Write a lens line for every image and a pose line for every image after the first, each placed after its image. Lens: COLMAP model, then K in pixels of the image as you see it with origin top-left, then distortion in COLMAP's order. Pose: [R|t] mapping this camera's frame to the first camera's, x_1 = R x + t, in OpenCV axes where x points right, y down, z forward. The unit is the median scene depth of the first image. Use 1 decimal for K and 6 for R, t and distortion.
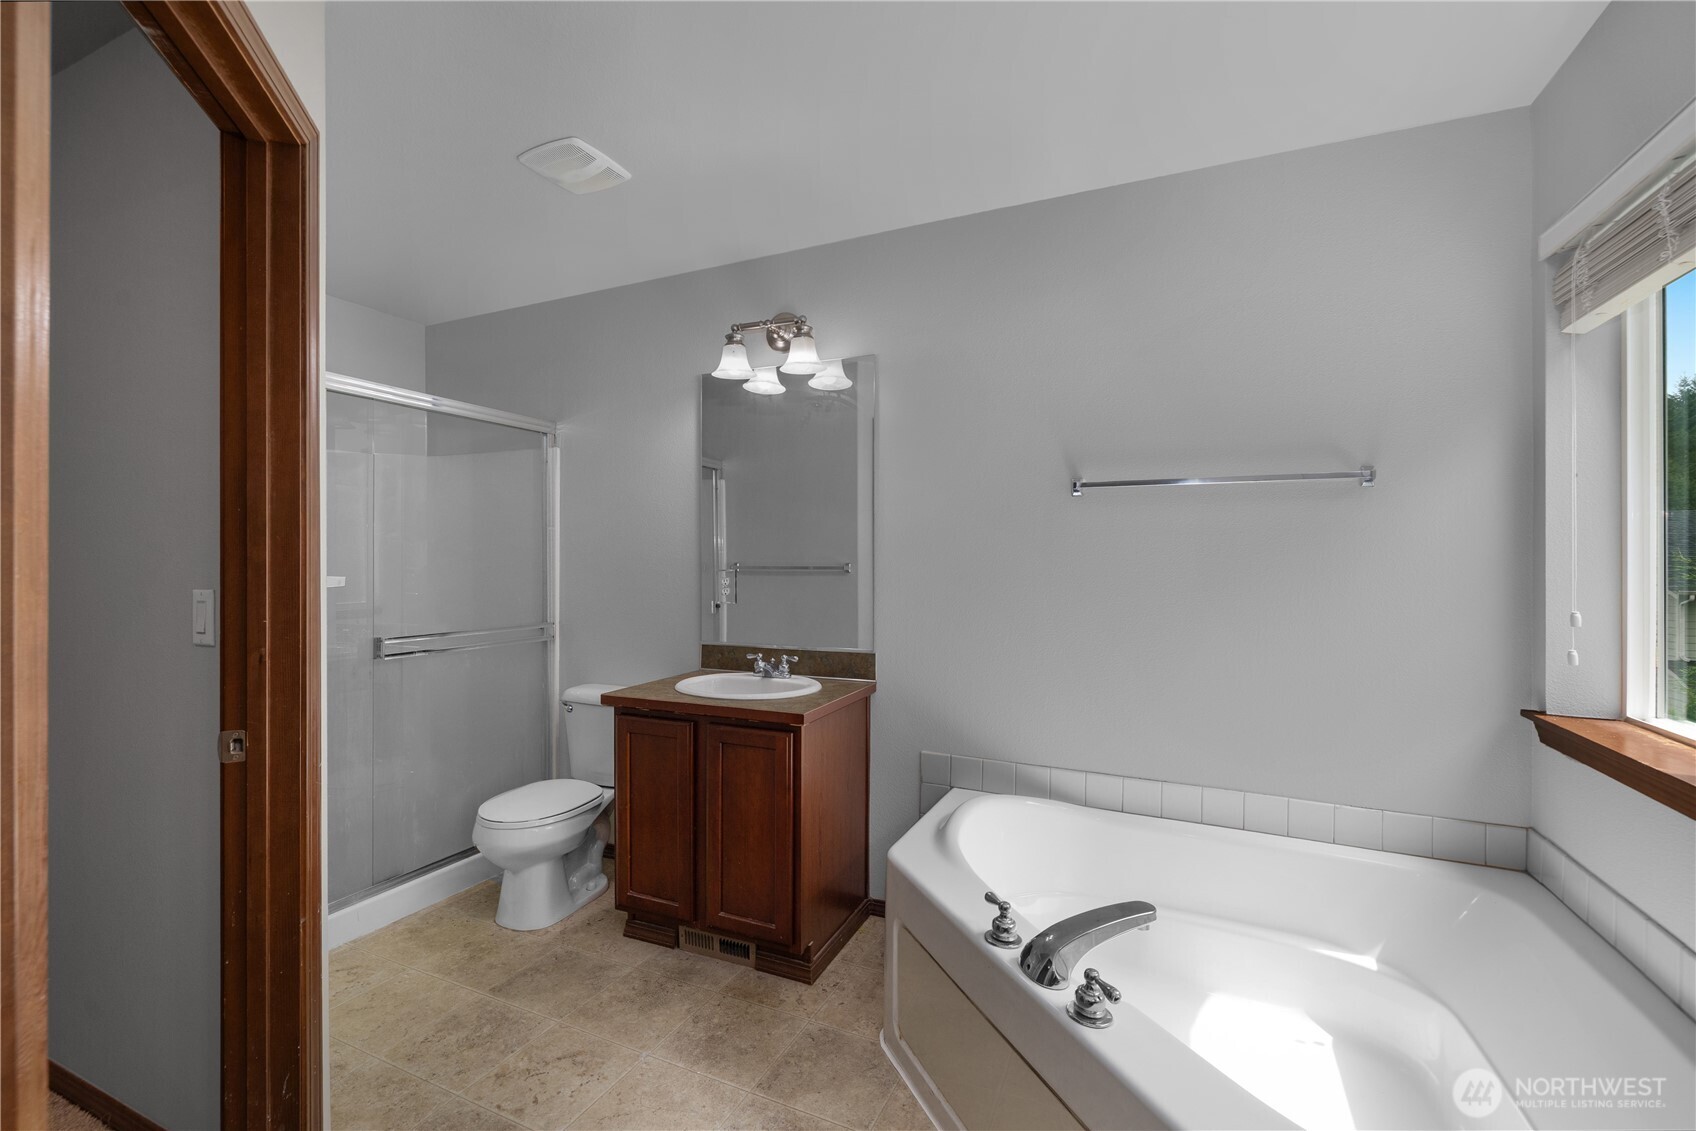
lens RADIAL K [[723.2, 0, 837.4], [0, 723.2, 561.9], [0, 0, 1]] dist [-0.002949, 0.000490]
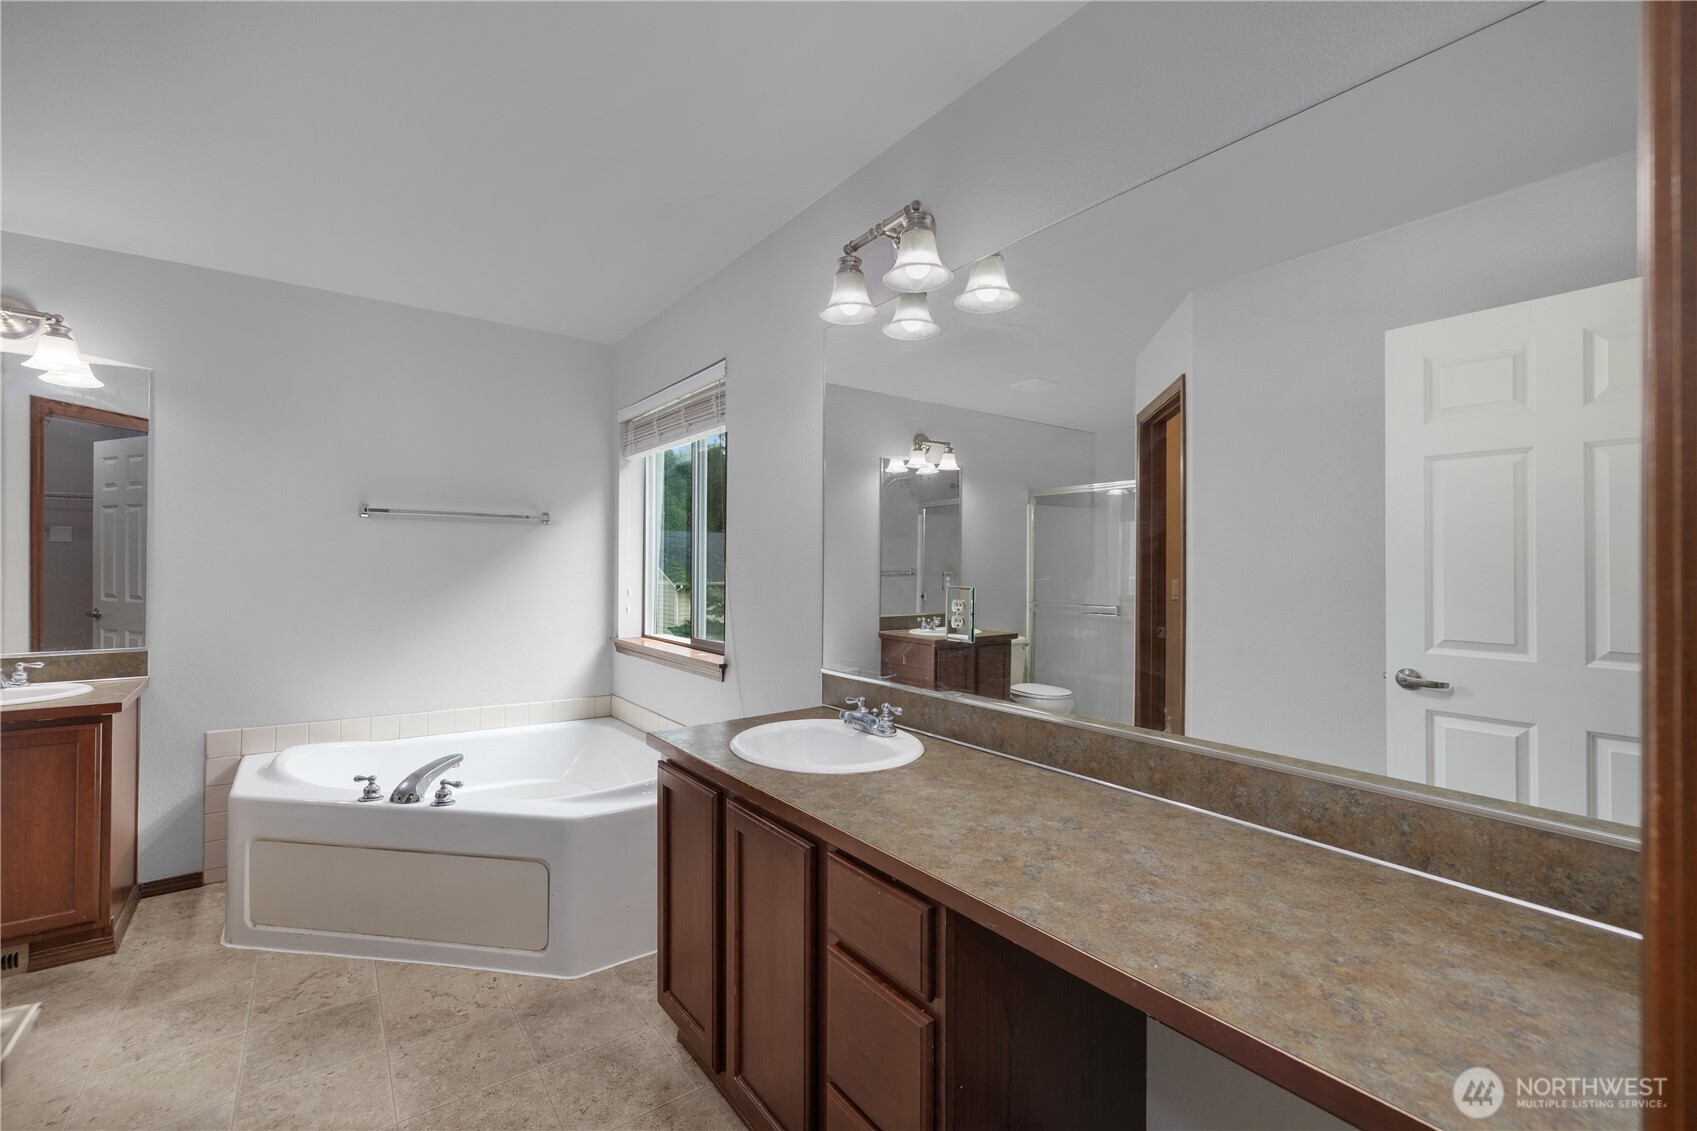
lens RADIAL K [[723.7, 0, 843.8], [0, 723.7, 561.3], [0, 0, 1]] dist [-0.002949, 0.000490]
pose [[0.465248, 0.005317, 0.885164, -0.498614], [-0.006401, 0.999976, -0.002642, -0.011214], [-0.885157, -0.004437, 0.465271, -0.485348]]
